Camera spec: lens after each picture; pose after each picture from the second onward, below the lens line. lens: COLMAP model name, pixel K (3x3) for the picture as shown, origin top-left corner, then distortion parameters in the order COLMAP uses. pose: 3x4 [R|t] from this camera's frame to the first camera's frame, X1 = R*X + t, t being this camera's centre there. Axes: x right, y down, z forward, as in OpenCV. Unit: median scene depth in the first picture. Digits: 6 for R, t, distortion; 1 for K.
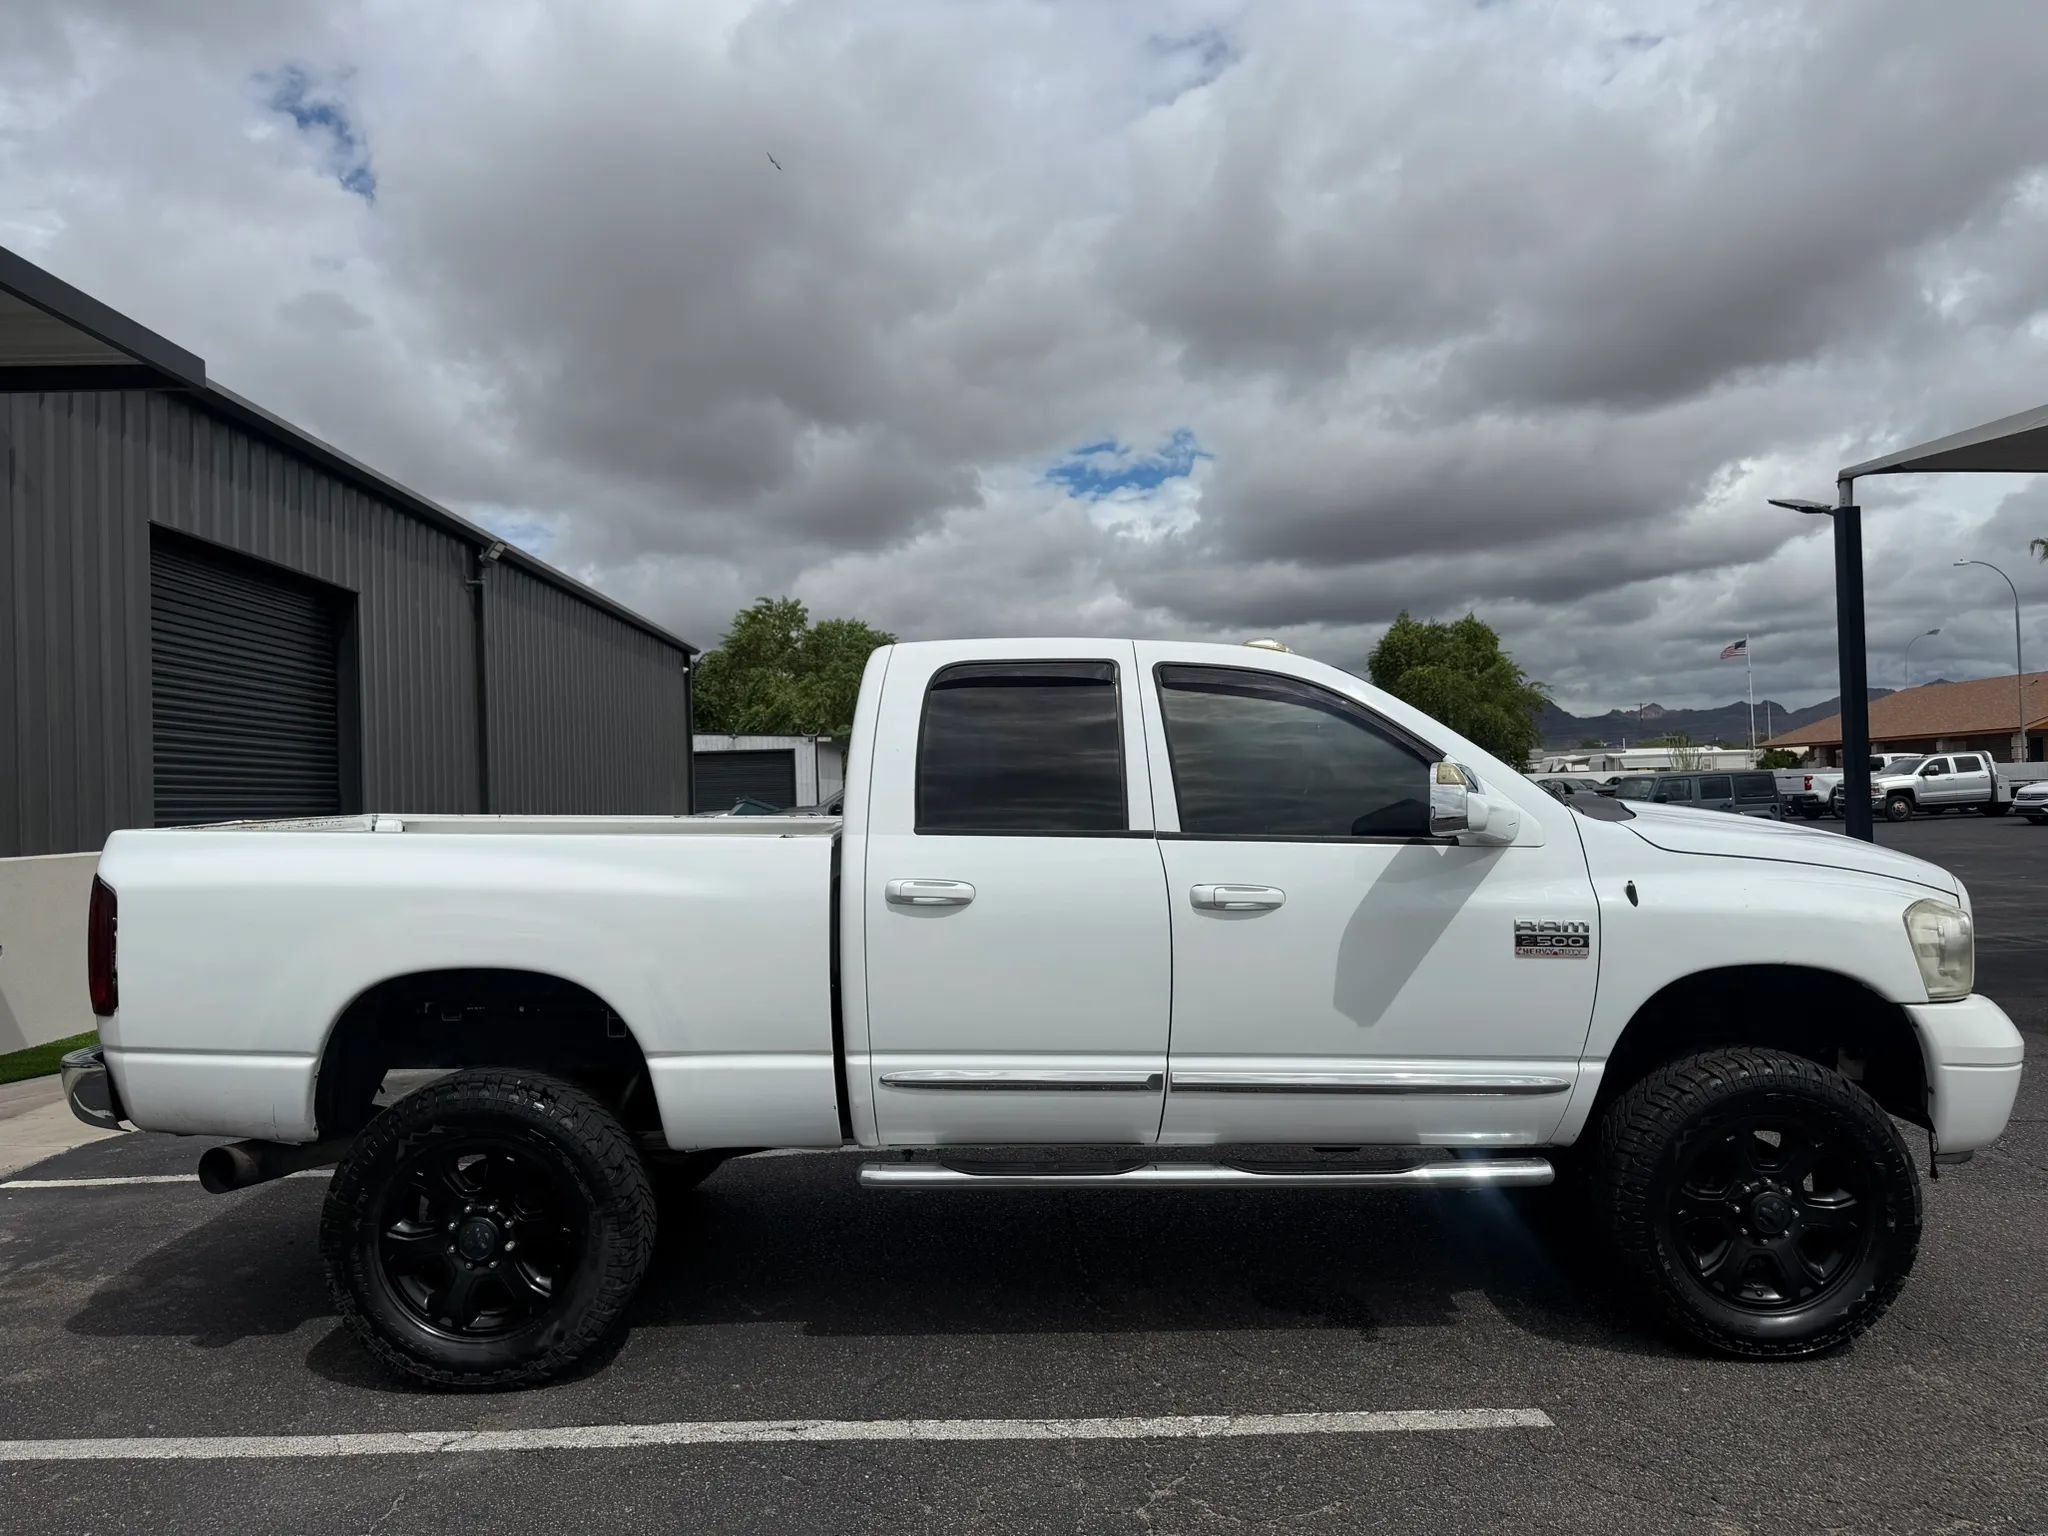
lens RADIAL K [[1446.9, 0, 1021.2], [0, 1446.9, 770.4], [0, 0, 1]] dist [0.035207, -0.043810]
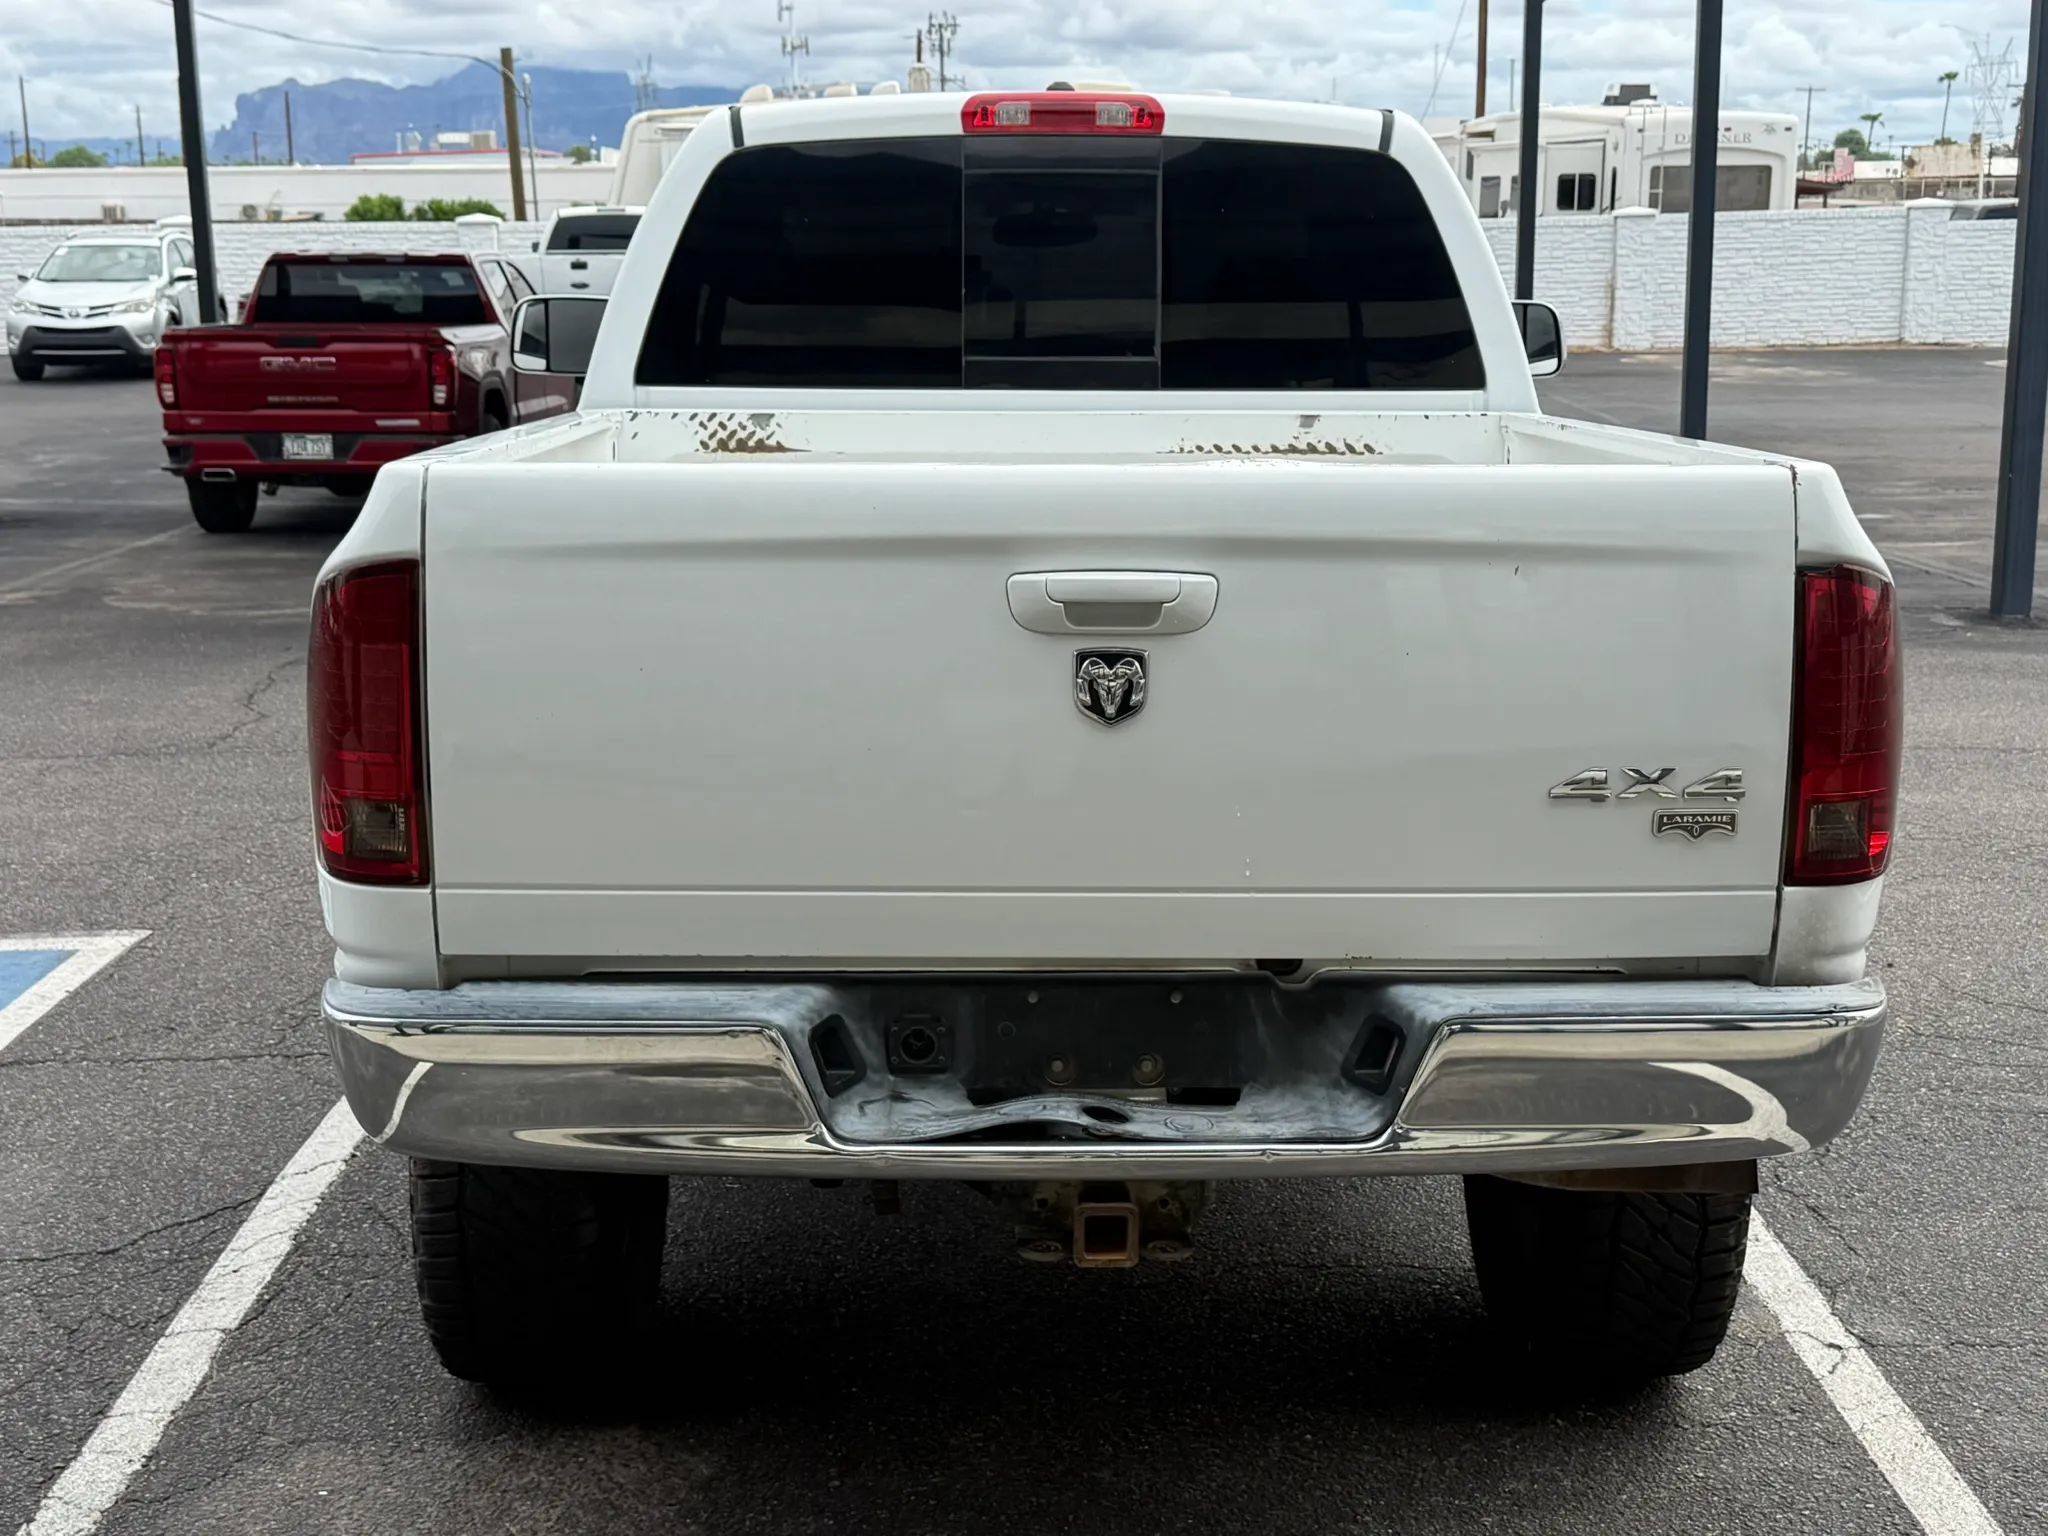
lens RADIAL K [[2674.9, 0, 1032.7], [0, 2674.9, 790.6], [0, 0, 1]] dist [0.098145, 0.000000]
pose [[0.005236, -0.178876, 0.983858, -0.458372], [-0.006435, 0.983845, 0.178908, -0.001221], [-0.999966, -0.007268, 0.004000, 0.399058]]
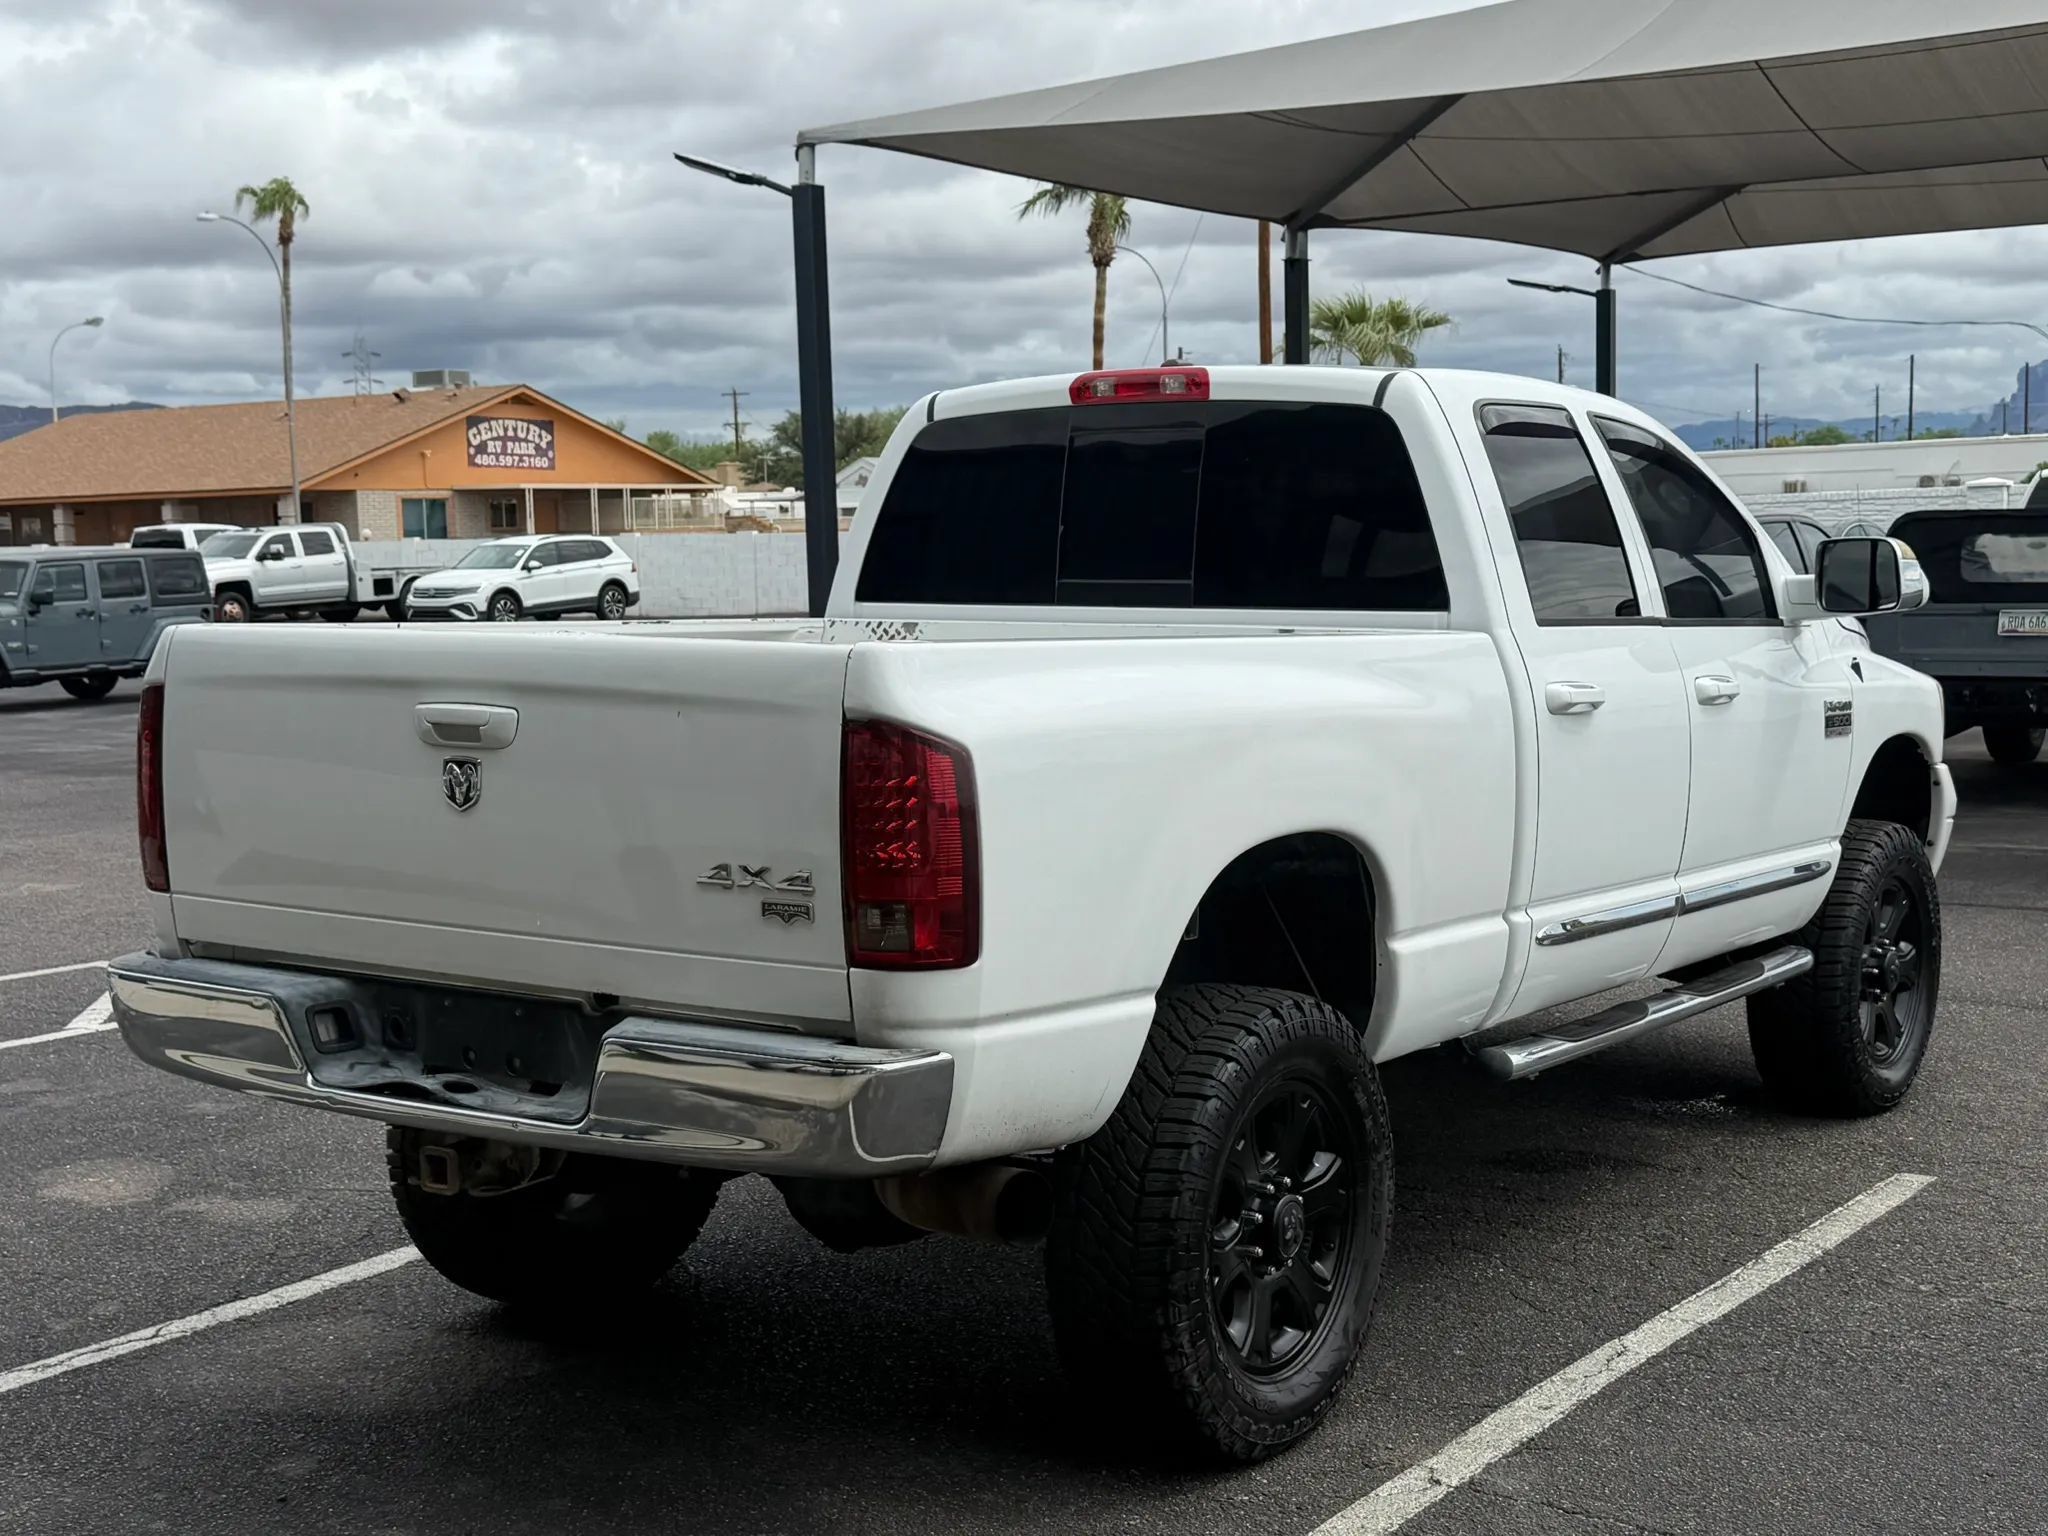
lens RADIAL K [[2674.9, 0, 1027.6], [0, 2674.9, 774.2], [0, 0, 1]] dist [0.098145, 0.000000]
pose [[0.590260, -0.061052, 0.804901, -0.457252], [-0.005422, 0.996813, 0.079585, 0.003357], [-0.807195, -0.051340, 0.588048, 0.117174]]
